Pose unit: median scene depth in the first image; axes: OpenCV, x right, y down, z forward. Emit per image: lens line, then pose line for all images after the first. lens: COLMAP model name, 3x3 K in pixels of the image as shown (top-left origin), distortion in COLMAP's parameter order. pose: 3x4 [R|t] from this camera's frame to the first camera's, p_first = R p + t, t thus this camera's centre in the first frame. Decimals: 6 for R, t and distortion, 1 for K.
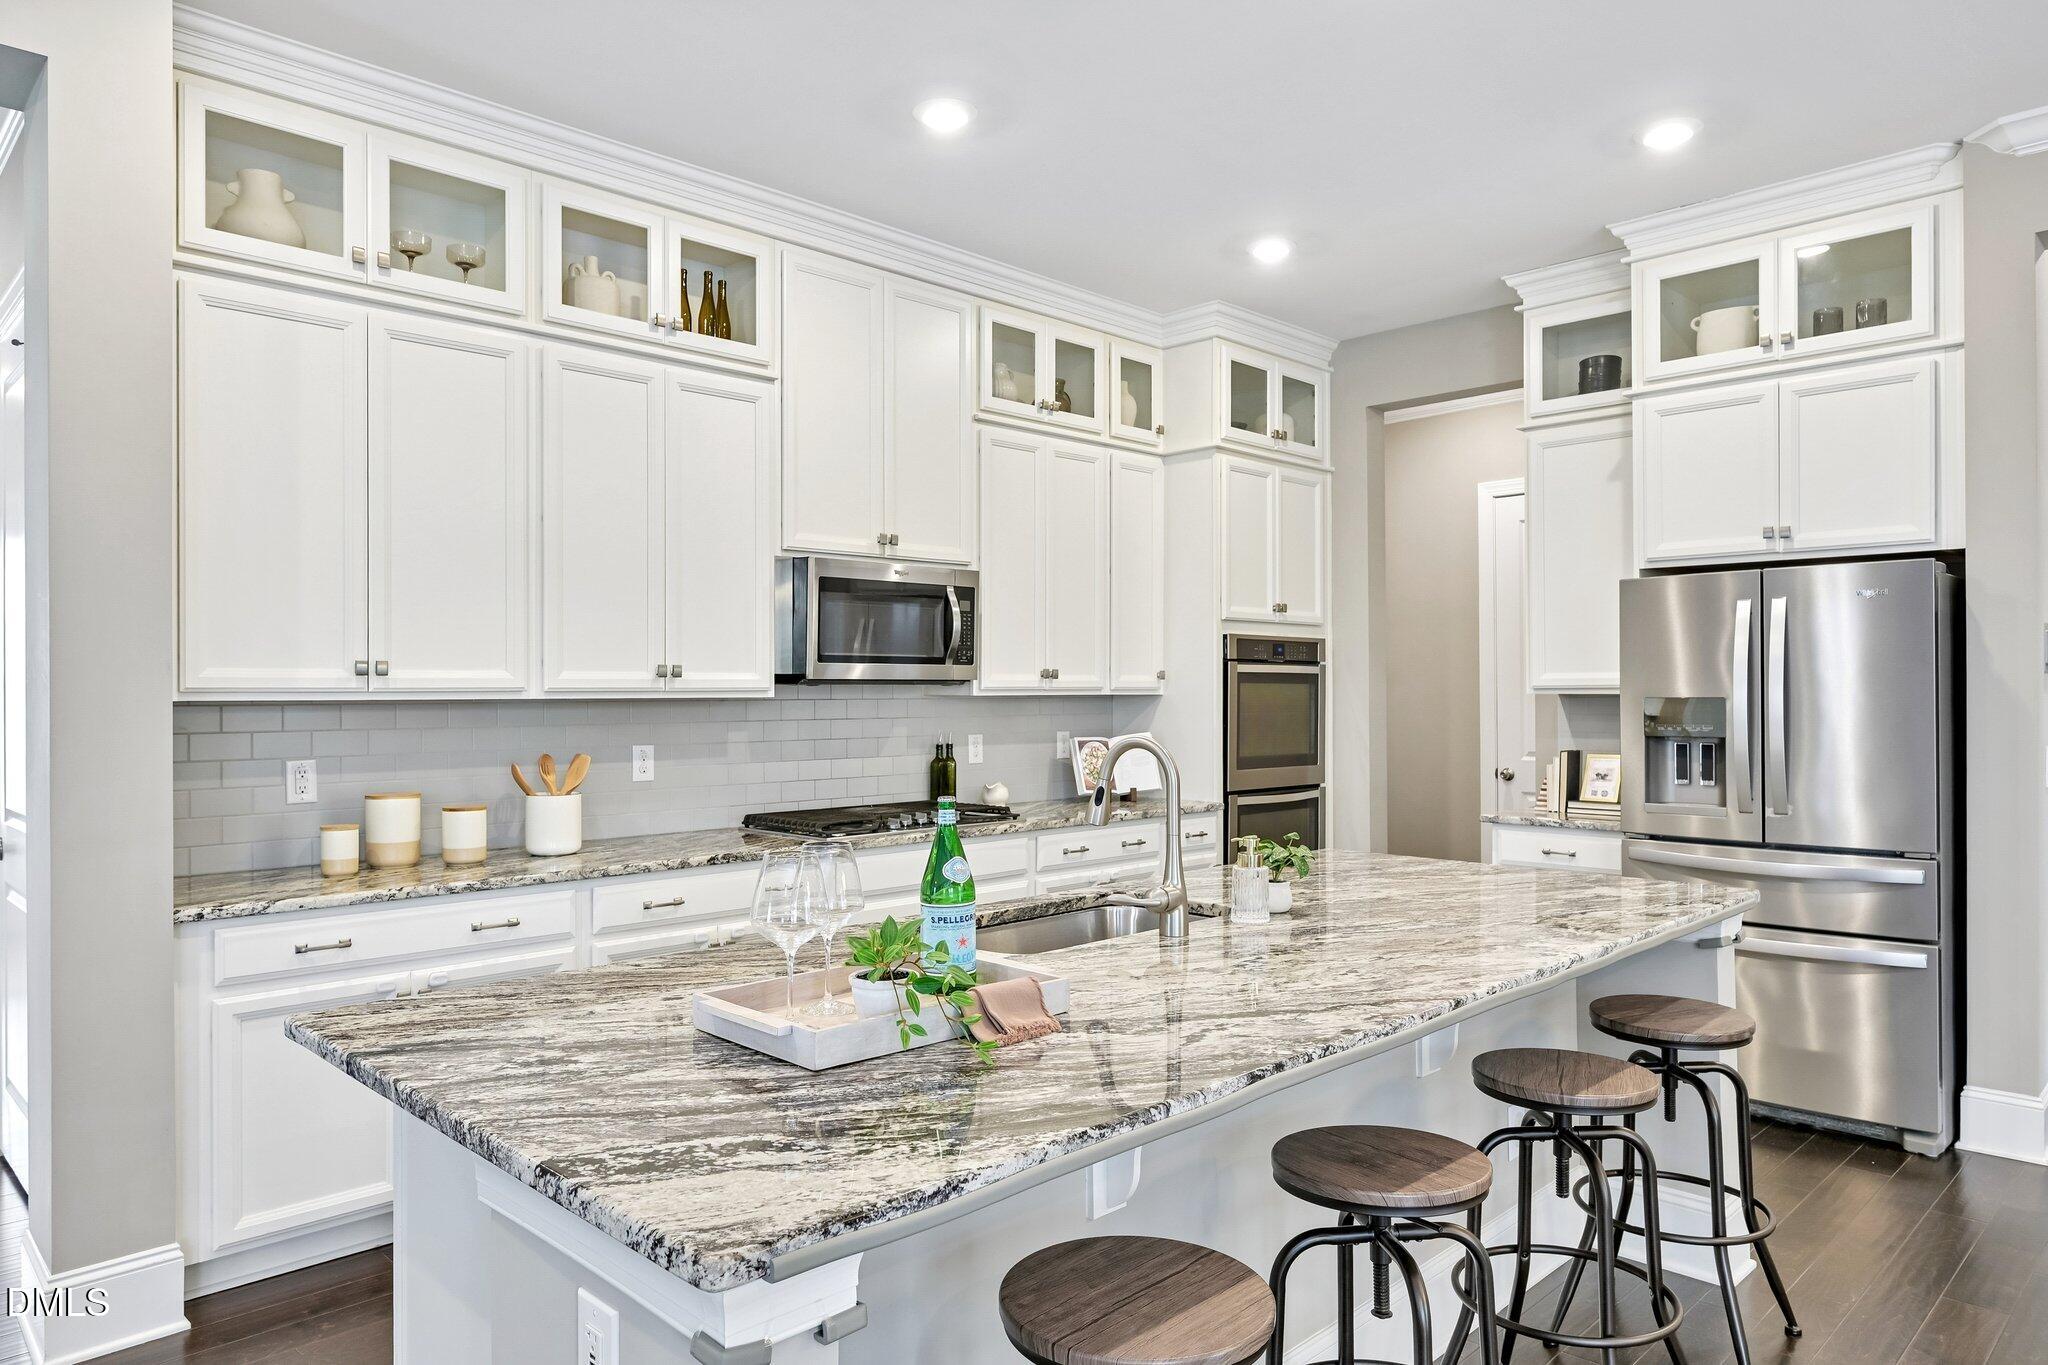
lens RADIAL K [[1300.4, 0, 1023.0], [0, 1300.4, 691.8], [0, 0, 1]] dist [-0.001744, 0.001585]
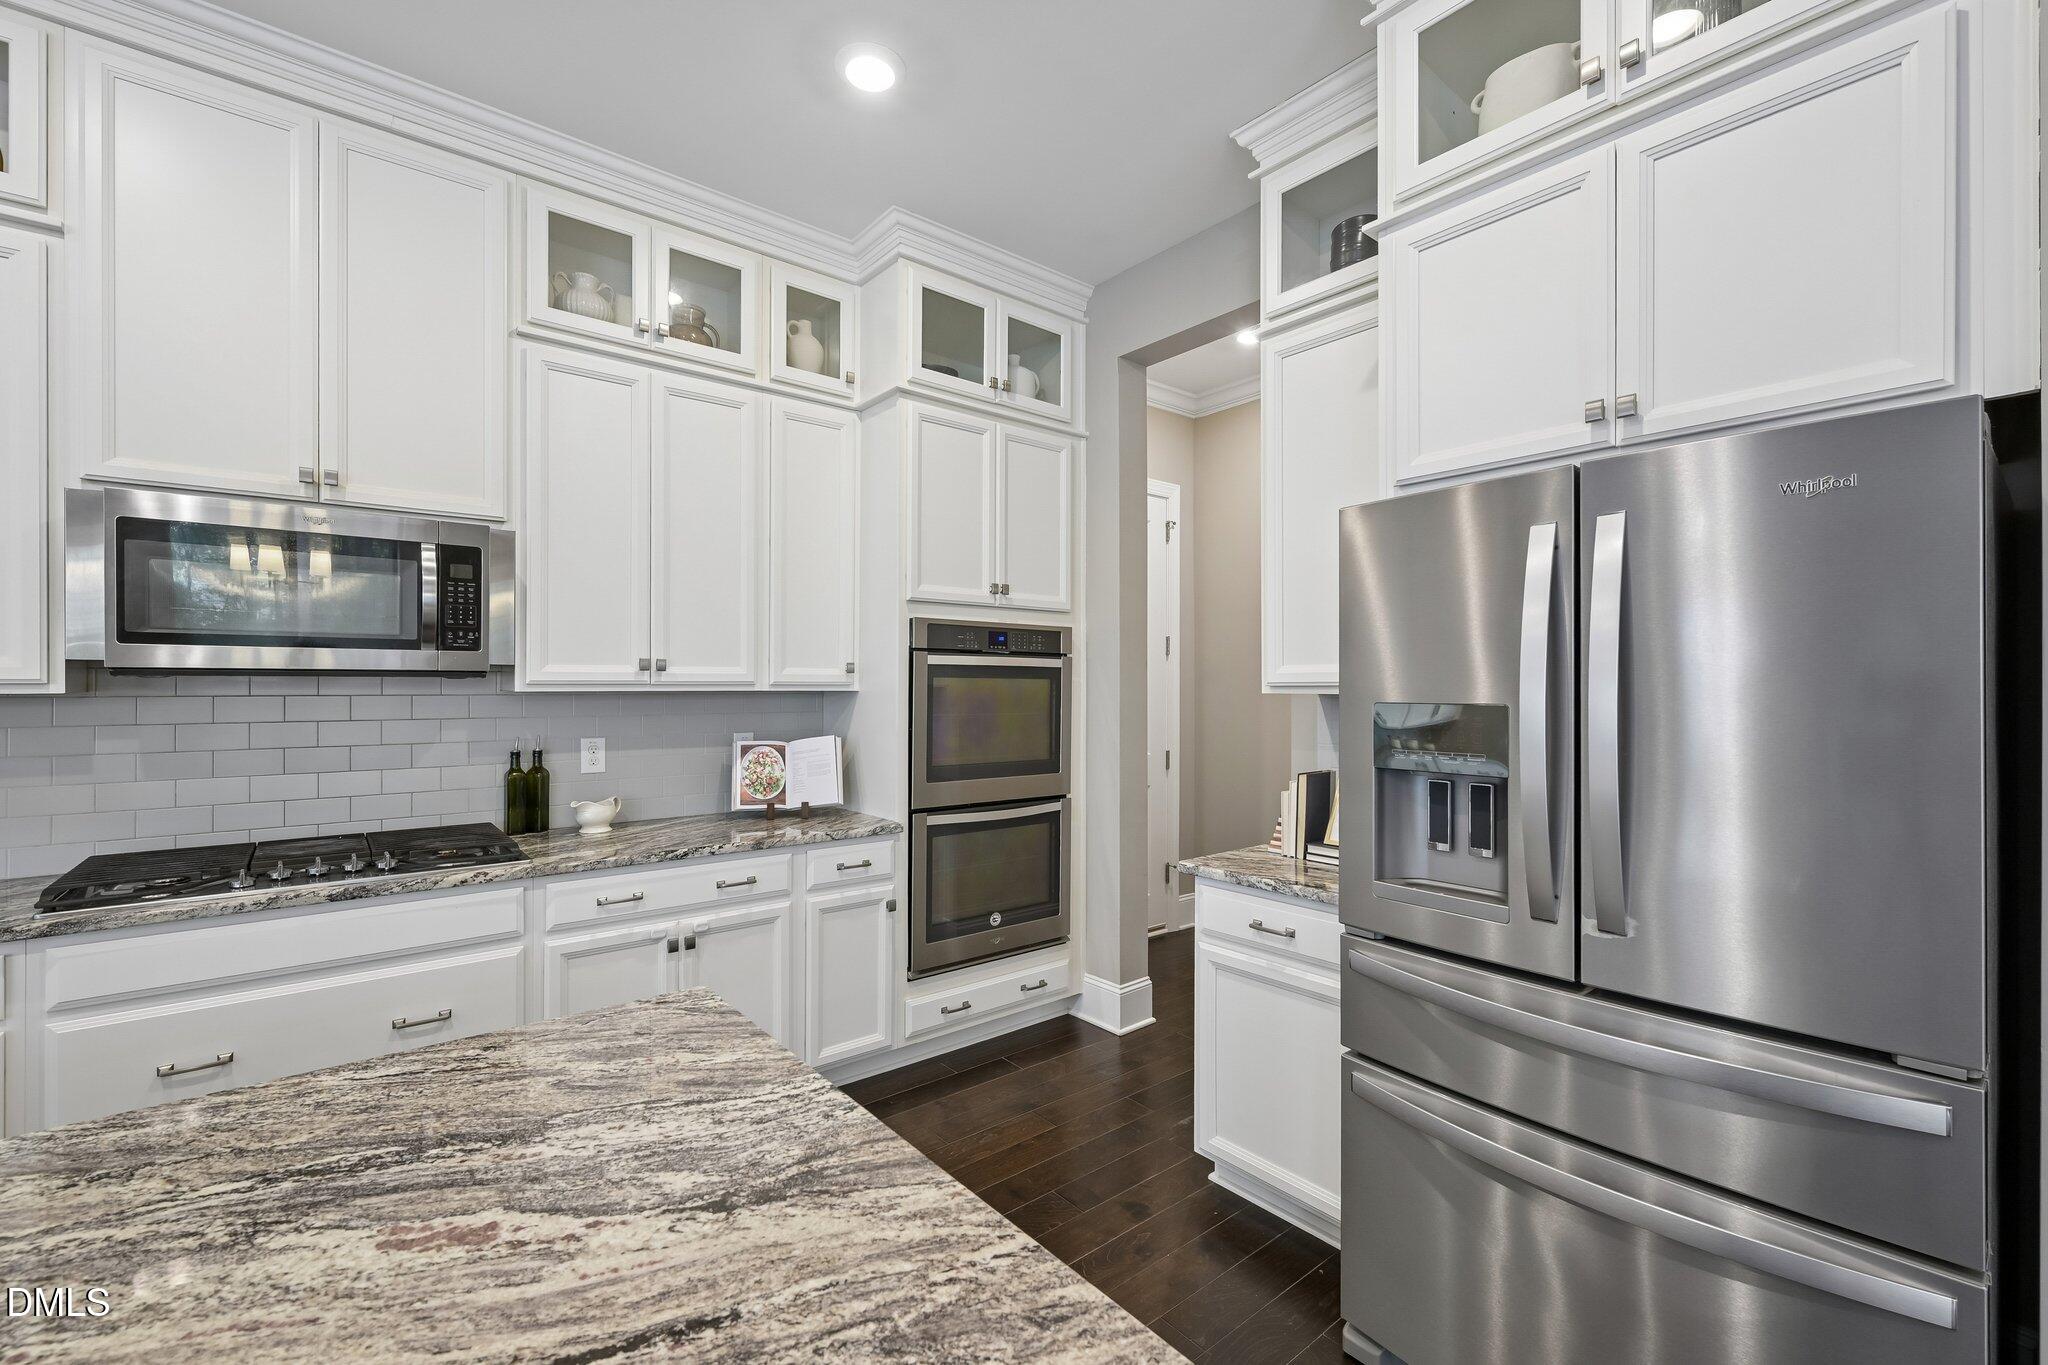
lens RADIAL K [[861.0, 0, 1020.9], [0, 861.0, 686.3], [0, 0, 1]] dist [0.000026, 0.000085]
pose [[0.995299, 0.005499, -0.096697, 0.365966], [-0.005358, 0.999984, 0.001716, -0.003195], [0.096705, -0.001190, 0.995312, 0.610345]]
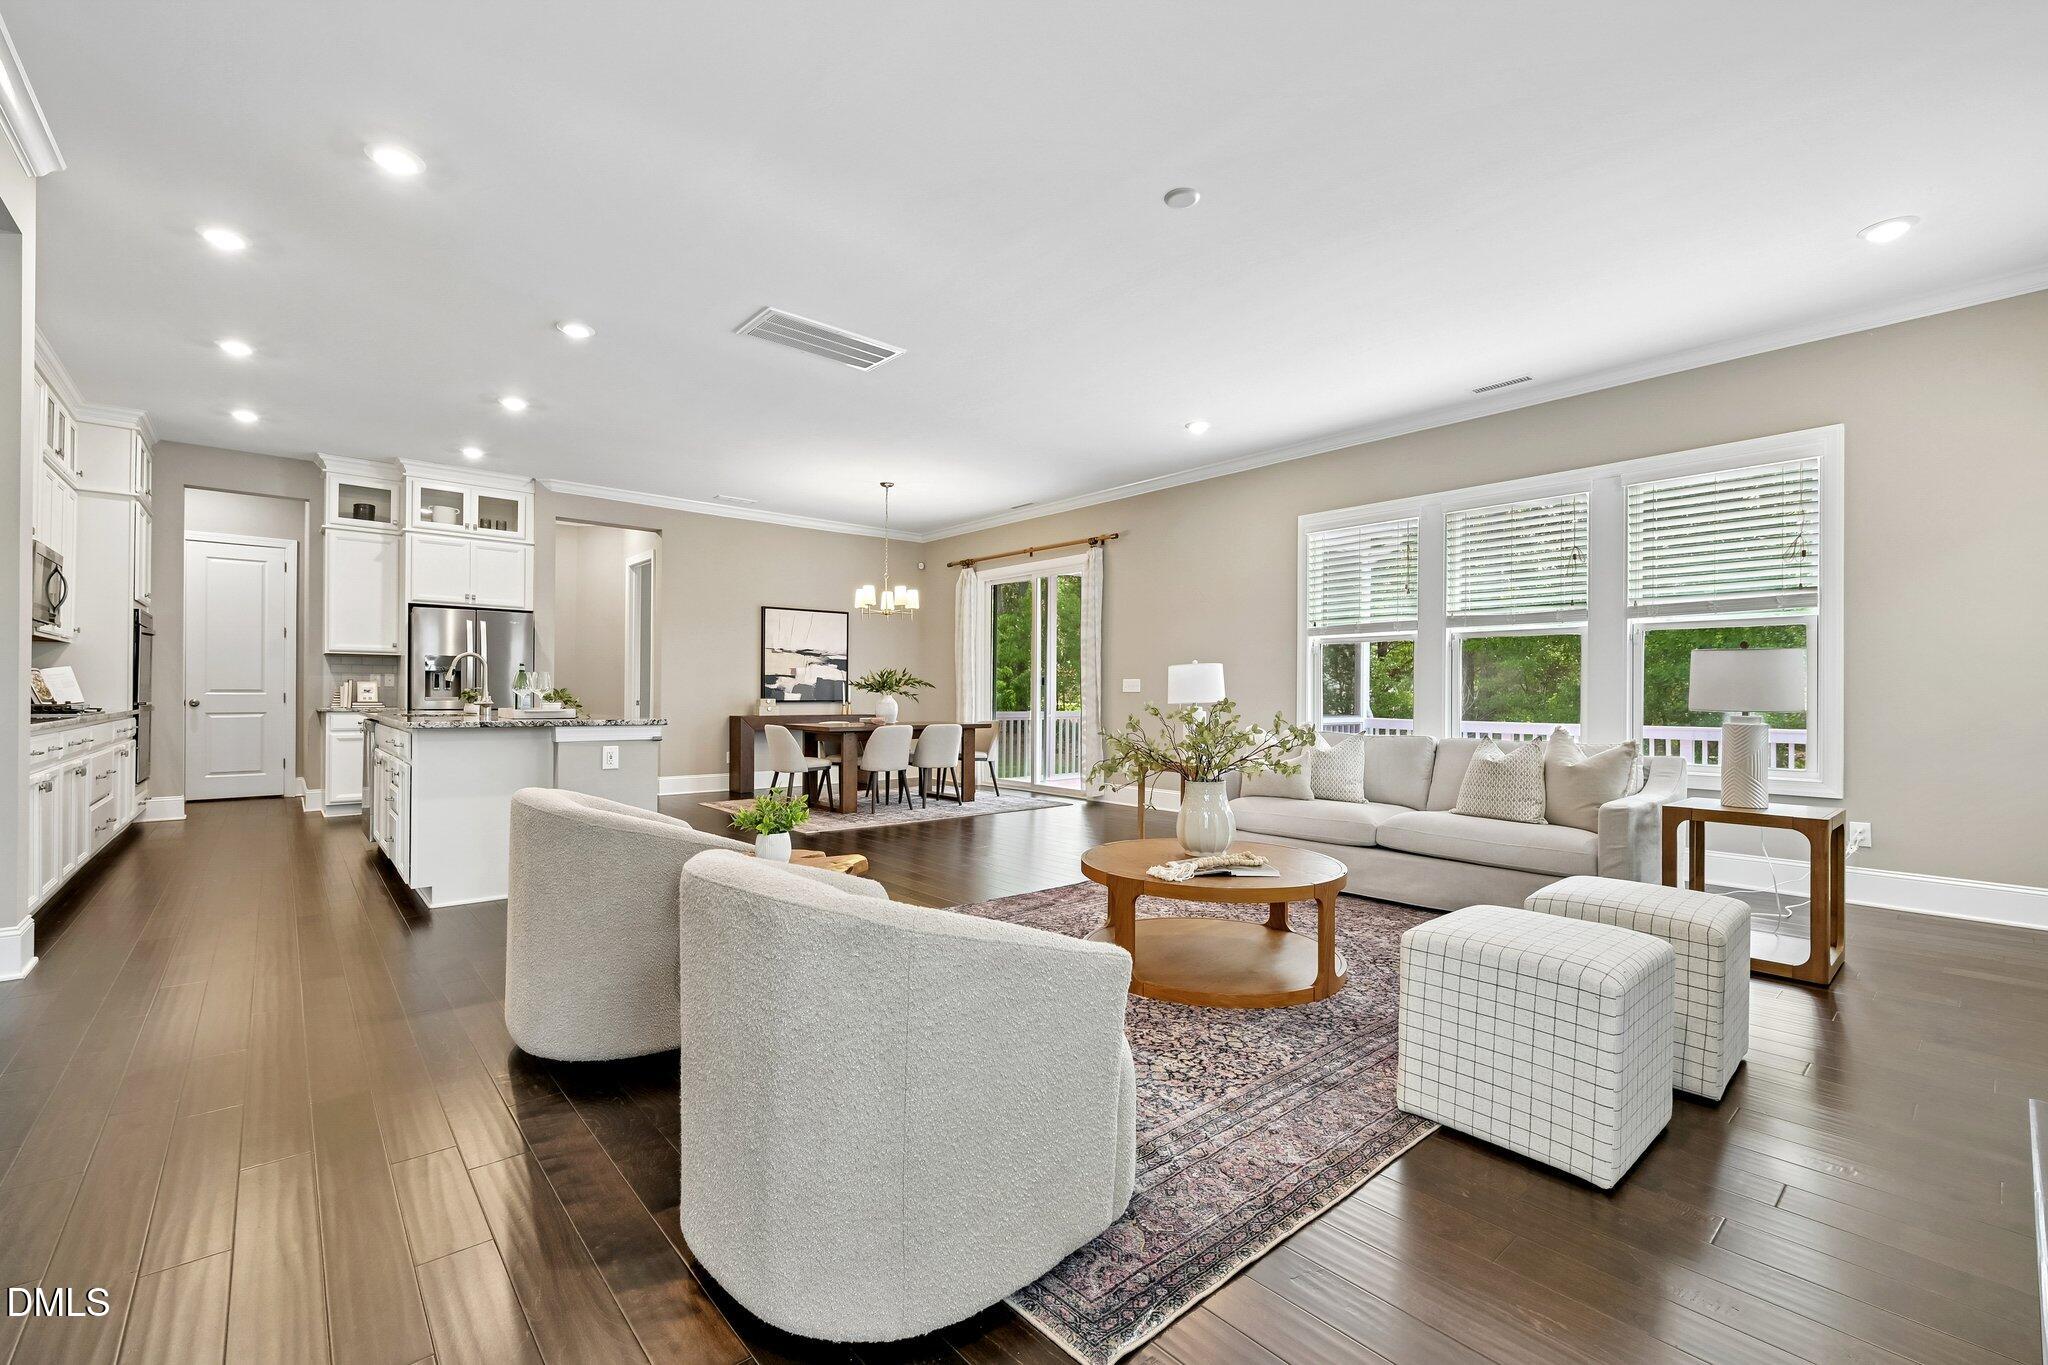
lens RADIAL K [[866.3, 0, 1021.6], [0, 866.3, 692.5], [0, 0, 1]] dist [-0.000816, -0.000047]
pose [[0.071600, 0.007710, 0.997404, -1.147987], [-0.008586, 0.999938, -0.007113, 0.081333], [-0.997397, -0.008055, 0.071661, -0.282967]]
